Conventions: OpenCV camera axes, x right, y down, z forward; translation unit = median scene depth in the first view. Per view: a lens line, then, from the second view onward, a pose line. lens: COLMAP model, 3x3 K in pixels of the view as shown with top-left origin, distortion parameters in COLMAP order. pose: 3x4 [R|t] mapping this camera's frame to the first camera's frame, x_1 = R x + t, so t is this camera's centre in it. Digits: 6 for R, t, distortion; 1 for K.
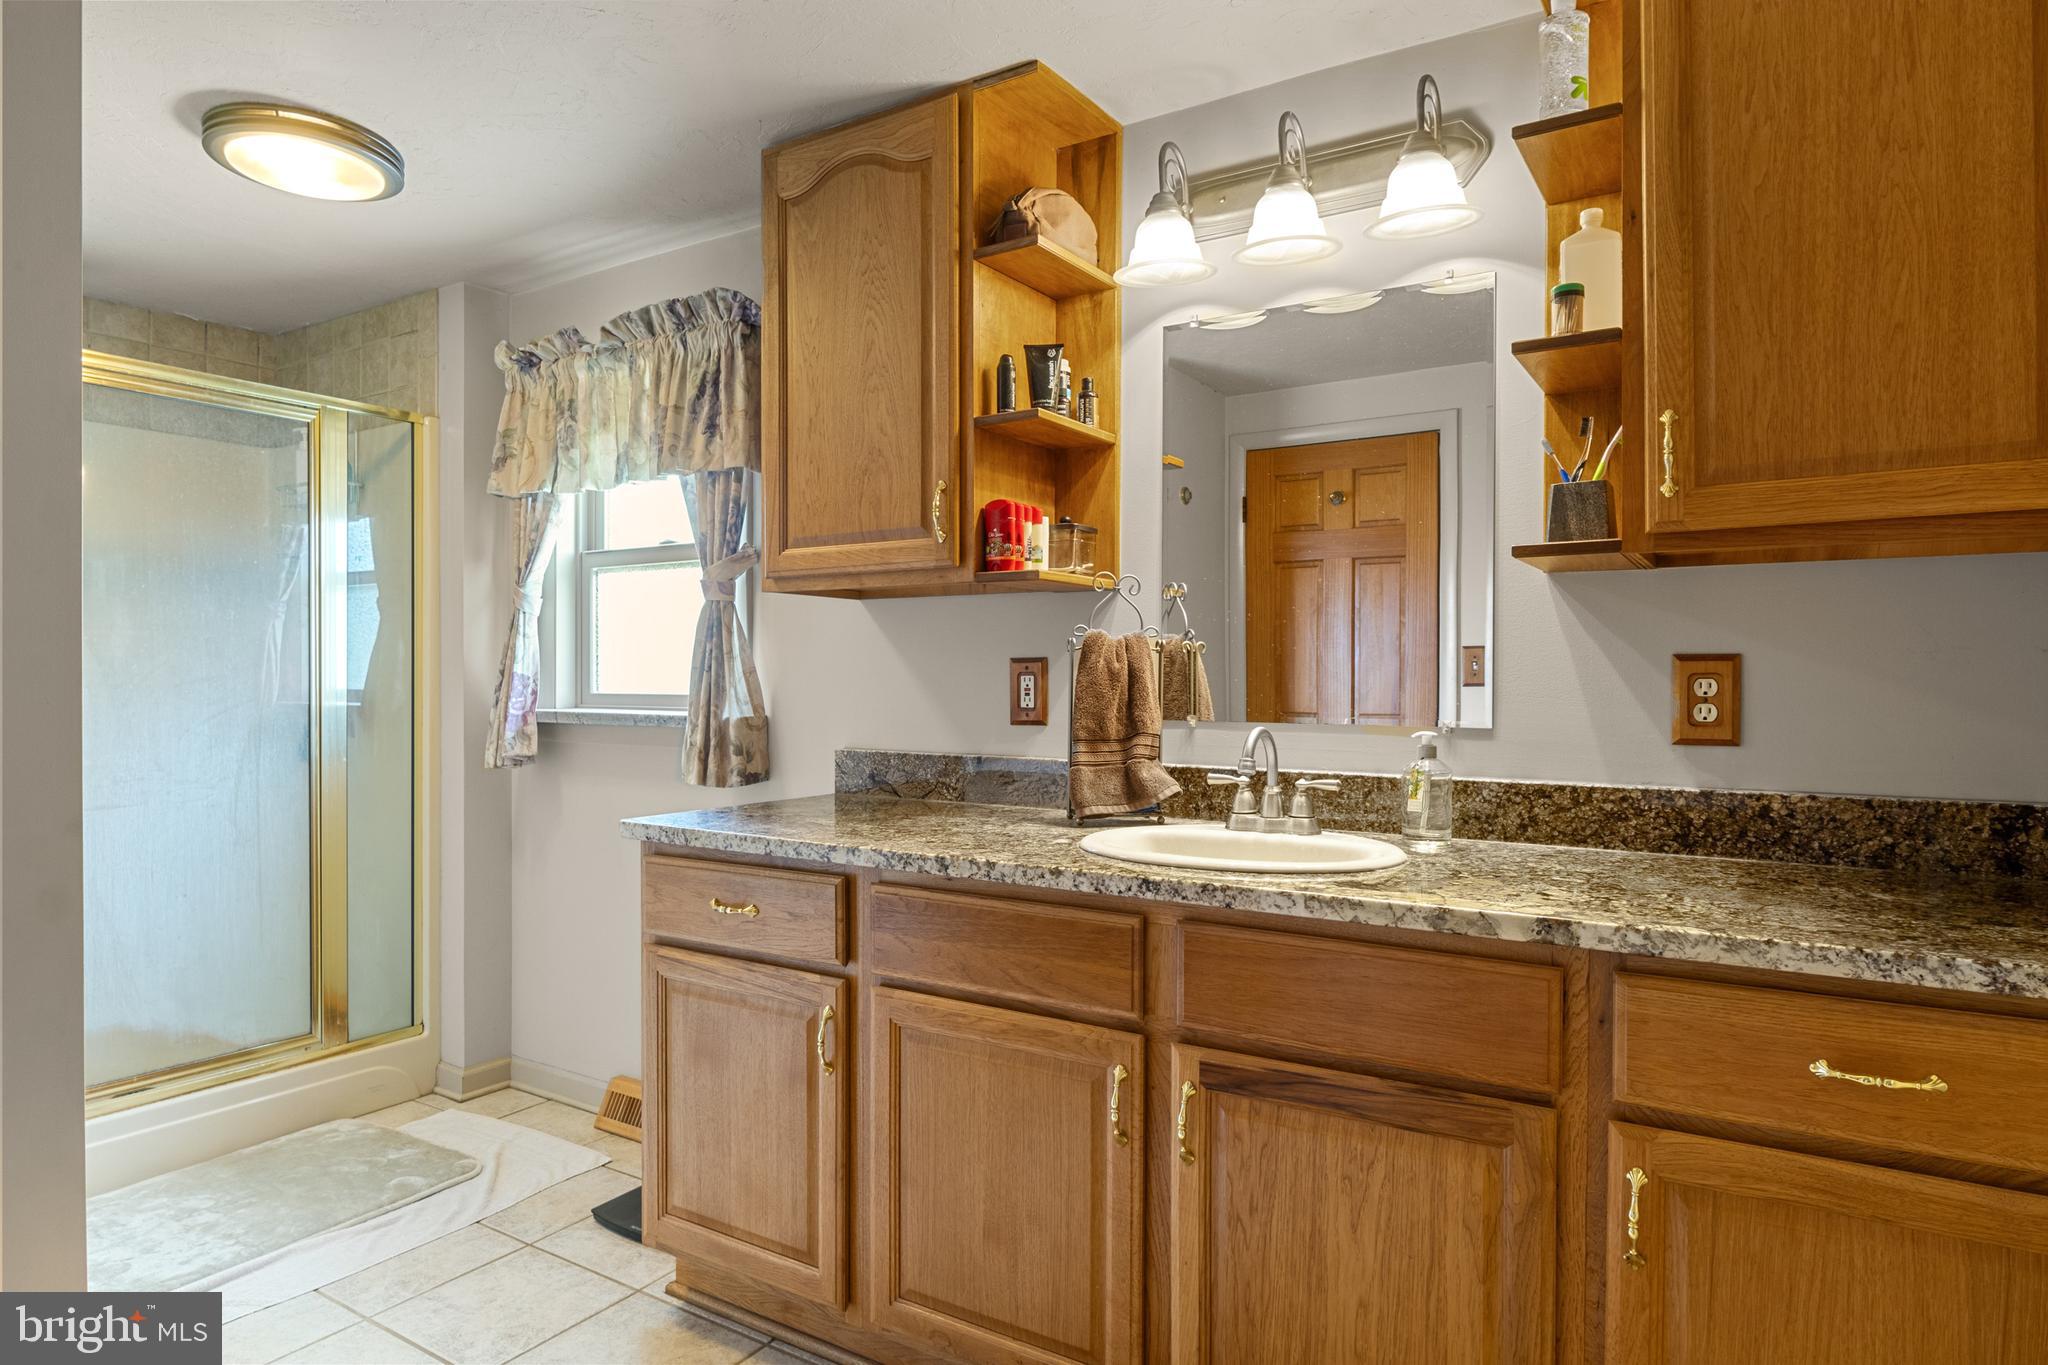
lens RADIAL K [[1192.1, 0, 1010.3], [0, 1192.1, 684.0], [0, 0, 1]] dist [-0.009872, 0.000247]
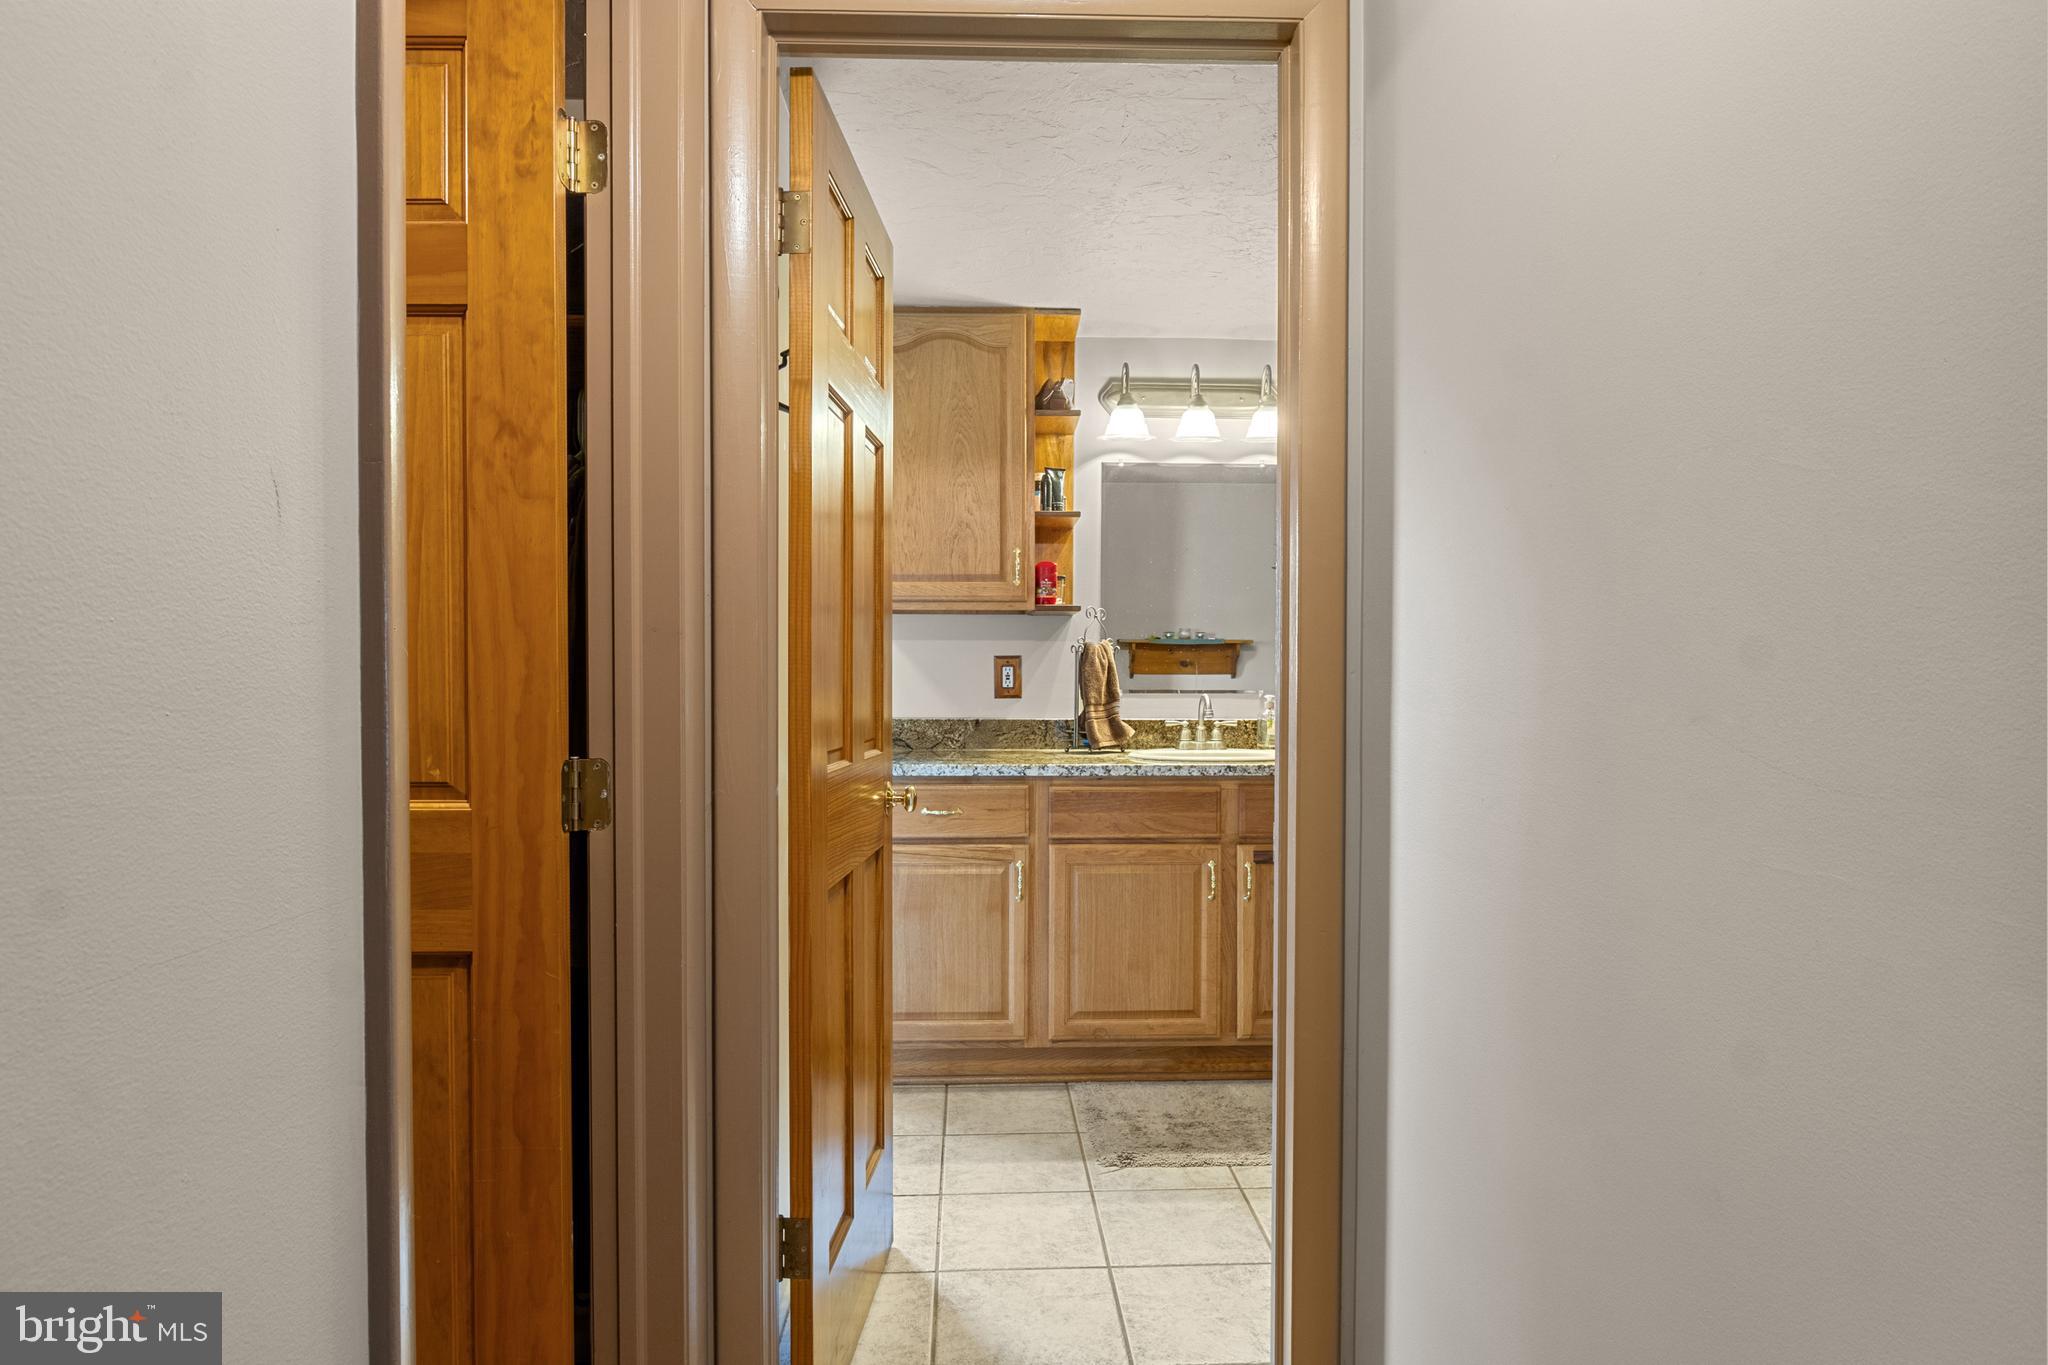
lens RADIAL K [[1192.1, 0, 1010.3], [0, 1192.1, 684.0], [0, 0, 1]] dist [-0.009872, 0.000247]
pose [[0.820251, -0.004529, 0.571986, -1.004700], [0.002686, 0.999988, 0.004066, 0.010225], [-0.571997, -0.001799, 0.820254, -0.340643]]
